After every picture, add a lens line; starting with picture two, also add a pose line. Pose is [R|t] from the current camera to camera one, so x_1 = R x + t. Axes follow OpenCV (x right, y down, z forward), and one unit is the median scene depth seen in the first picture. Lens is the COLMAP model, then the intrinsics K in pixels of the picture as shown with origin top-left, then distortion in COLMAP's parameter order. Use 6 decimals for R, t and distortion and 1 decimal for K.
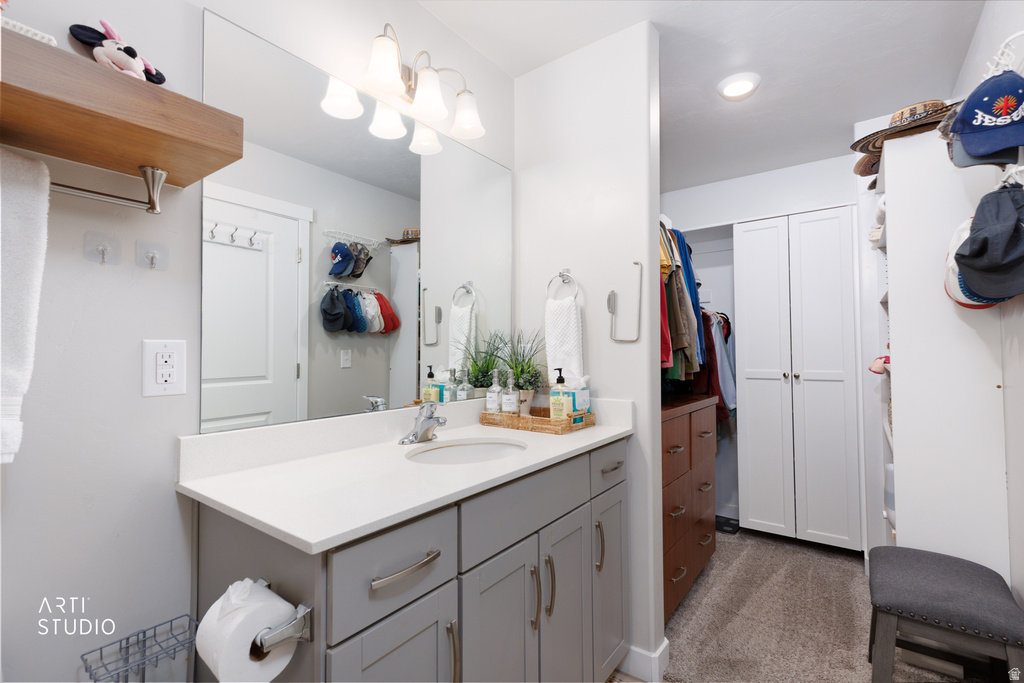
lens RADIAL K [[459.8, 0, 515.5], [0, 459.8, 344.8], [0, 0, 1]] dist [0.001859, -0.001087]
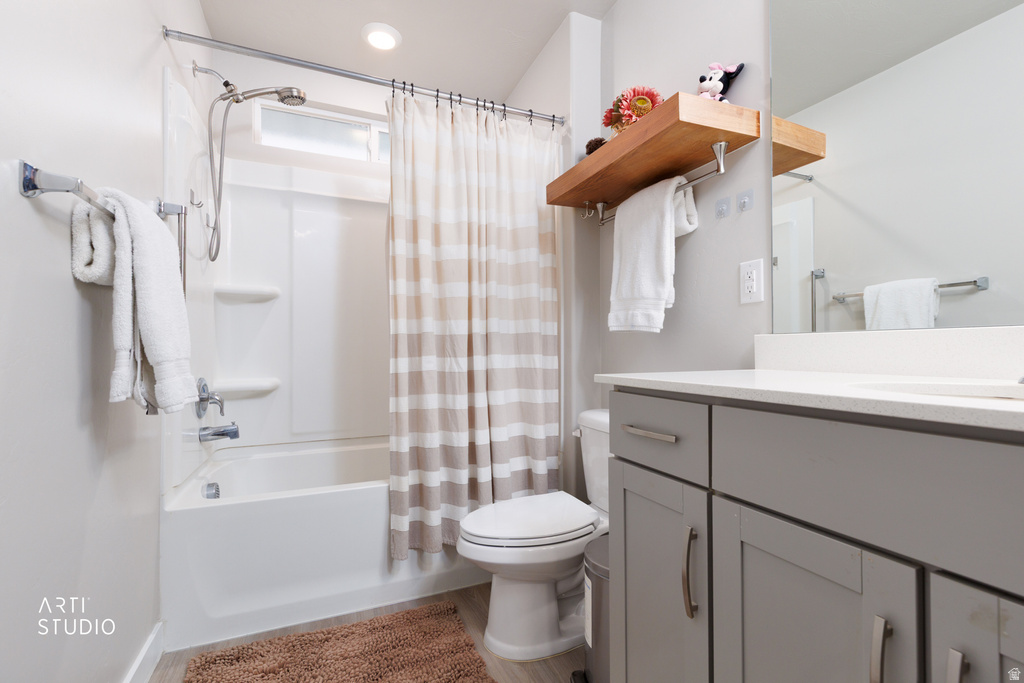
lens RADIAL K [[459.8, 0, 515.5], [0, 459.8, 344.8], [0, 0, 1]] dist [0.001859, -0.001087]
pose [[-0.504115, -0.008643, -0.863594, 0.744147], [0.014213, 0.999731, -0.018302, 0.253701], [0.863520, -0.021500, -0.503856, 1.112750]]
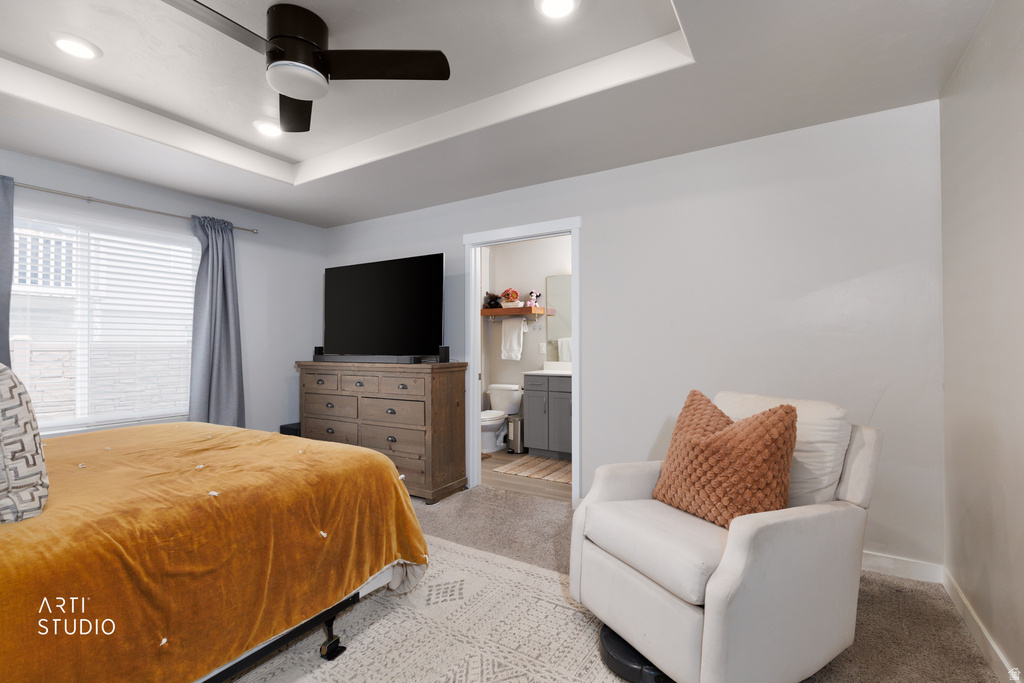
lens RADIAL K [[459.8, 0, 515.5], [0, 459.8, 344.8], [0, 0, 1]] dist [0.001859, -0.001087]
pose [[0.080585, -0.004319, -0.996738, 4.542093], [0.022163, 0.999751, -0.002540, 0.025249], [0.996501, -0.021886, 0.080661, 0.288410]]
